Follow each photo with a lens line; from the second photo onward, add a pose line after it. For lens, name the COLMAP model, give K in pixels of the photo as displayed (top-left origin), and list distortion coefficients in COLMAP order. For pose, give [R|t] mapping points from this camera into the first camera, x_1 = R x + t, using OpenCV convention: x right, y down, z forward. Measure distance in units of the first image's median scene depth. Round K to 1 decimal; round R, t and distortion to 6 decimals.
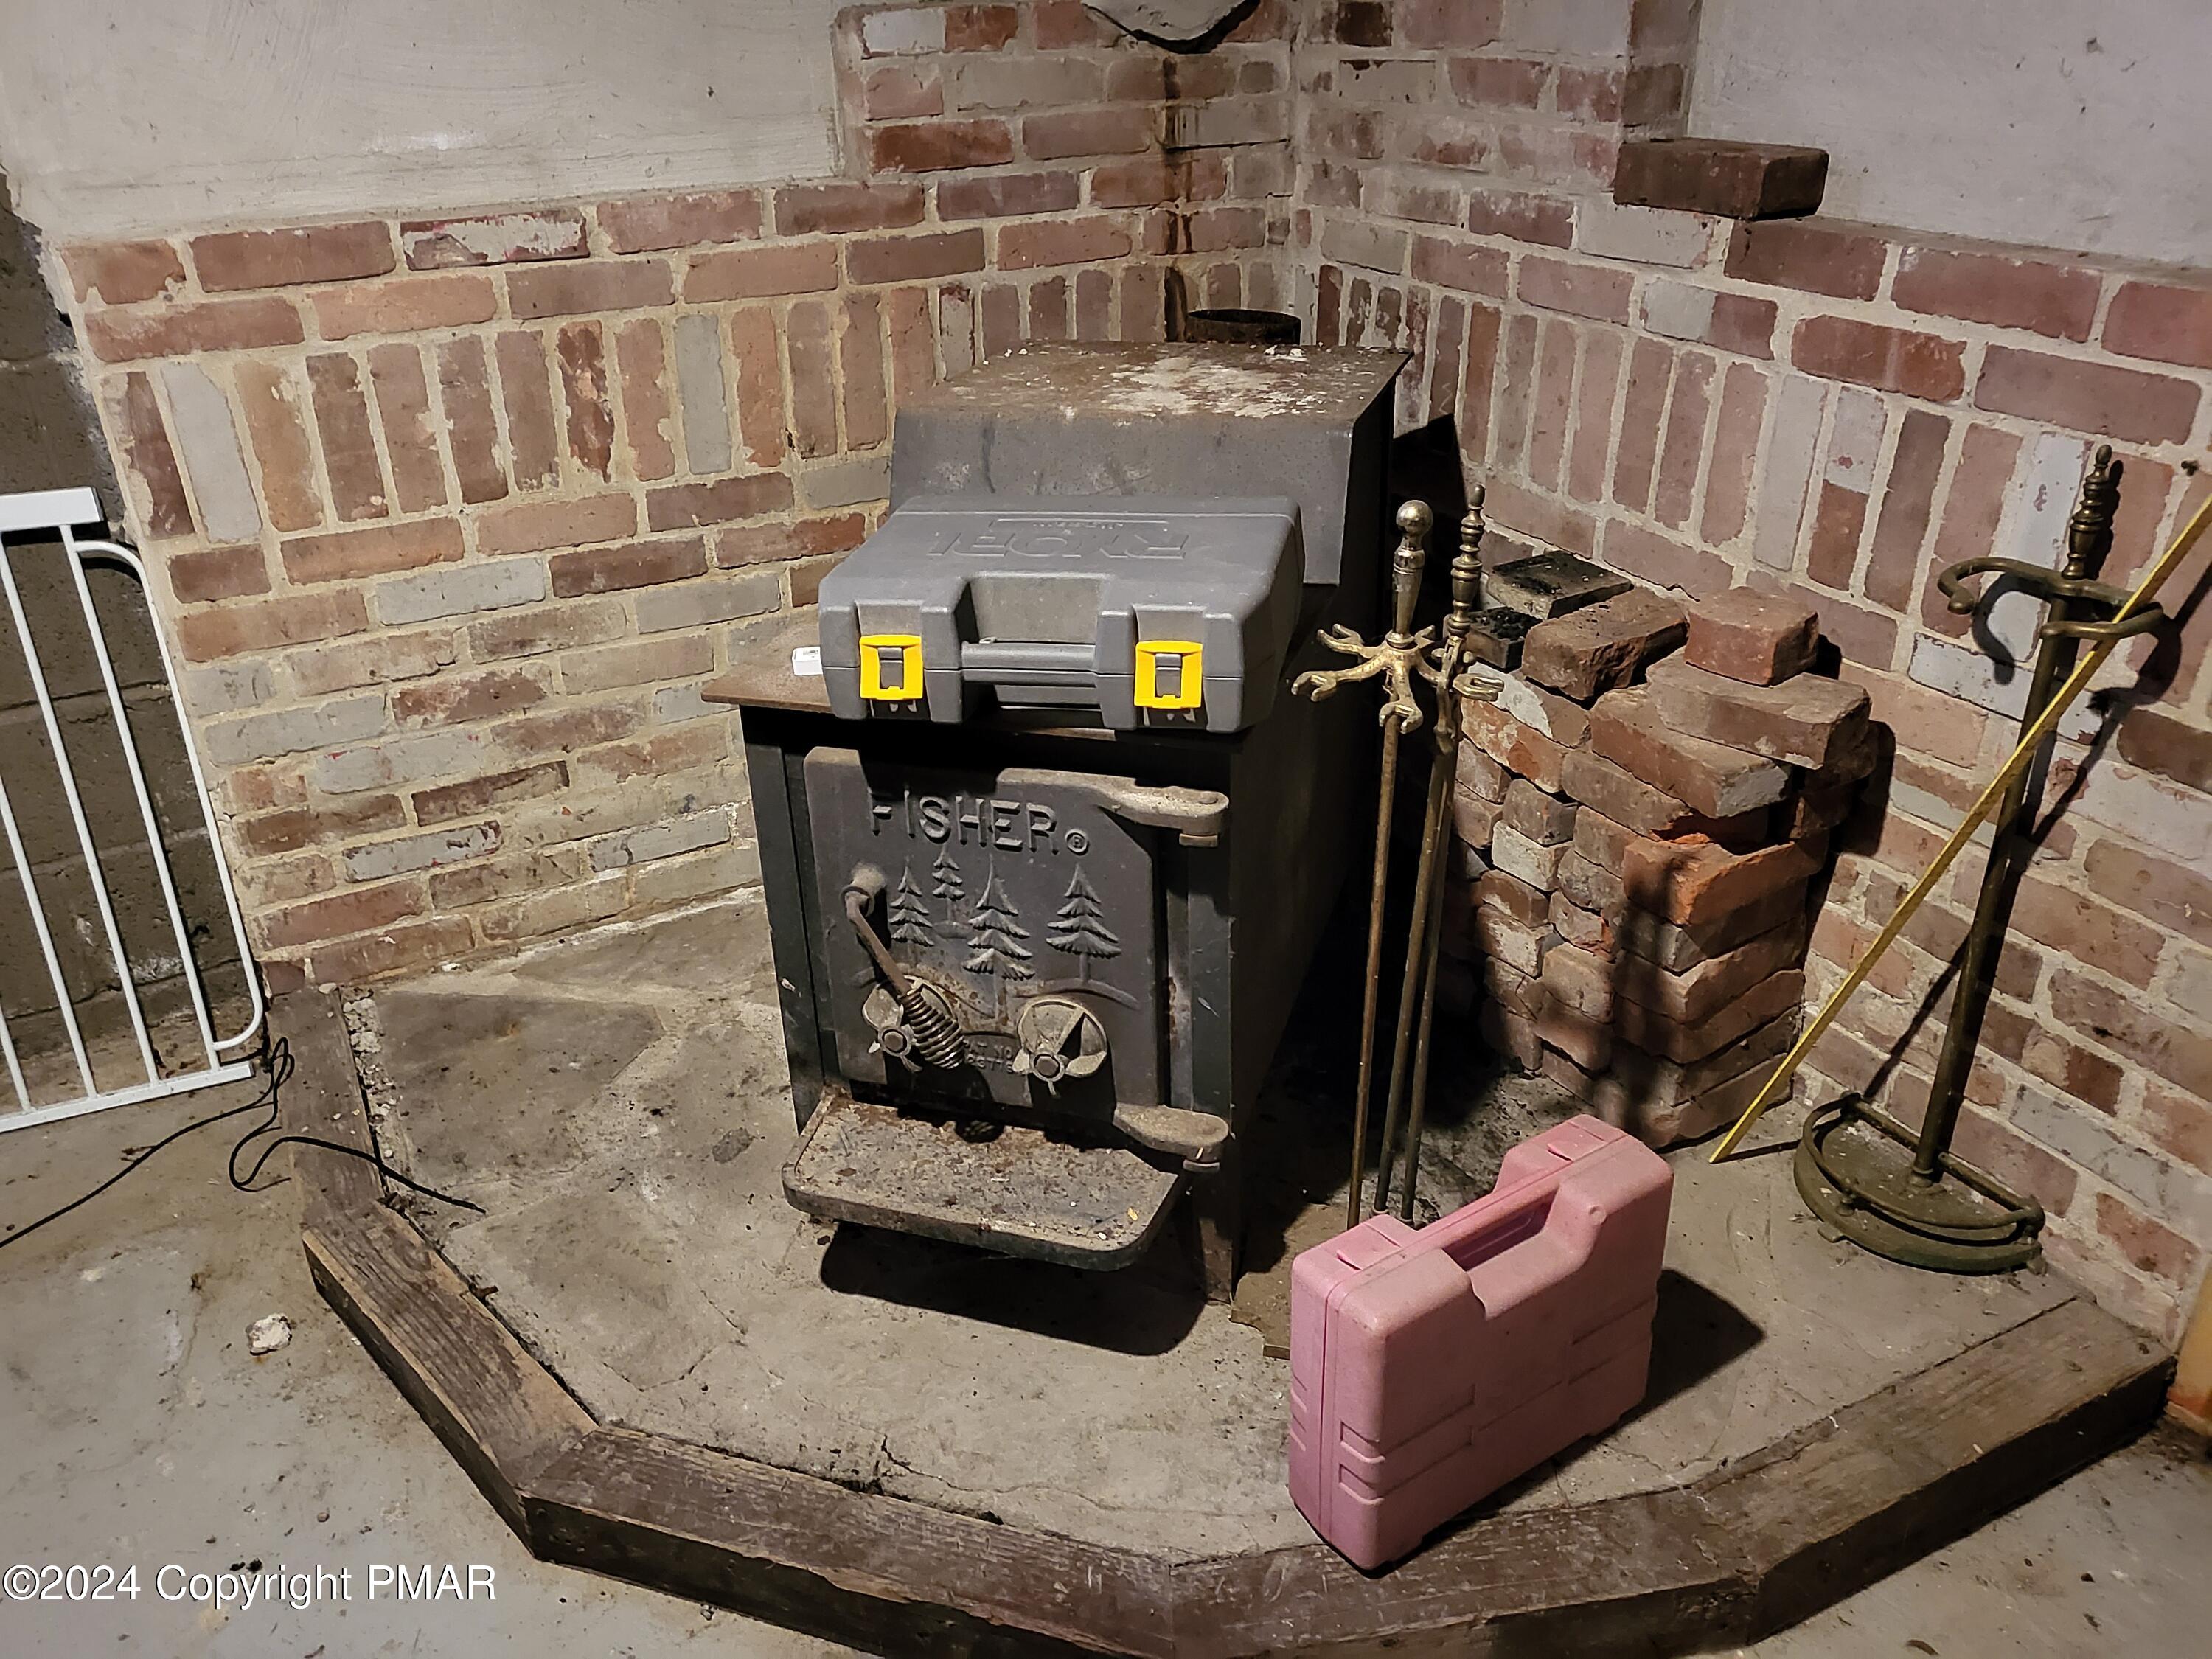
lens RADIAL K [[1812.4, 0, 1106.0], [0, 1812.4, 829.5], [0, 0, 1]] dist [-0.067728, 0.197017]
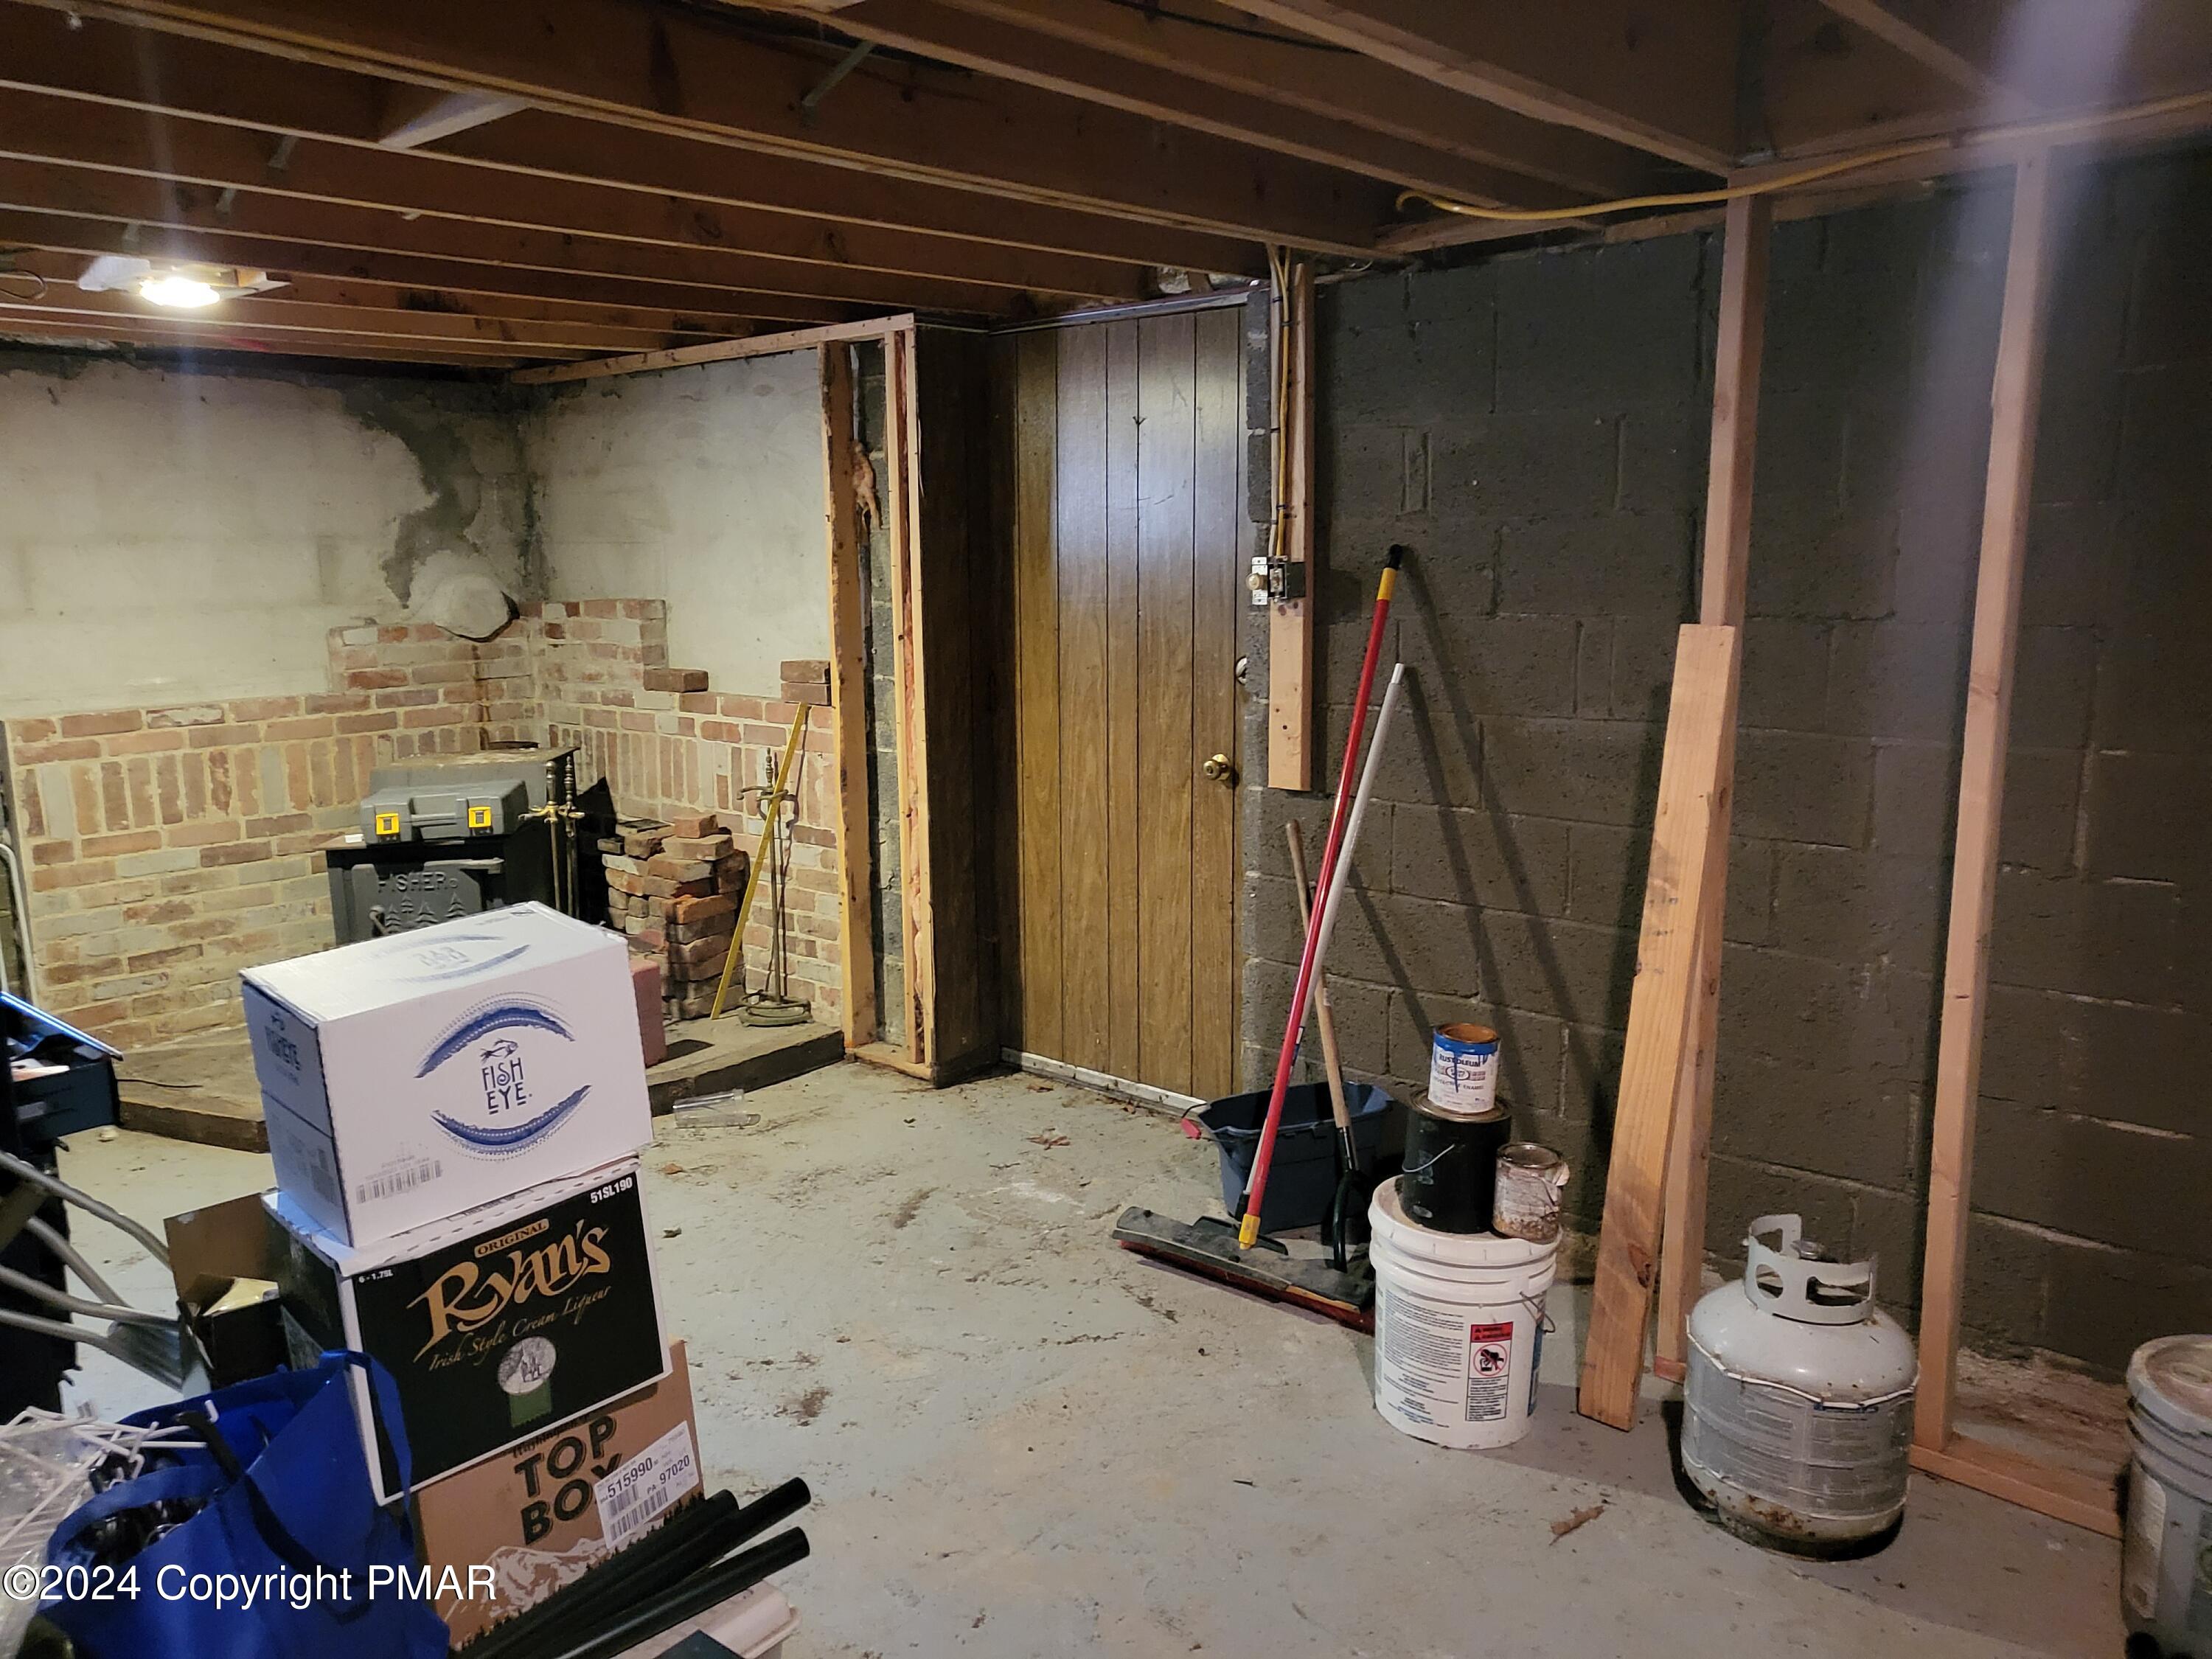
lens RADIAL K [[1682.8, 0, 1094.8], [0, 1682.8, 850.3], [0, 0, 1]] dist [-0.008794, 0.082069]
pose [[0.932802, -0.059375, 0.355464, -0.009305], [0.154723, 0.956788, -0.246205, 0.578046], [-0.325485, 0.284659, 0.901681, -1.363347]]
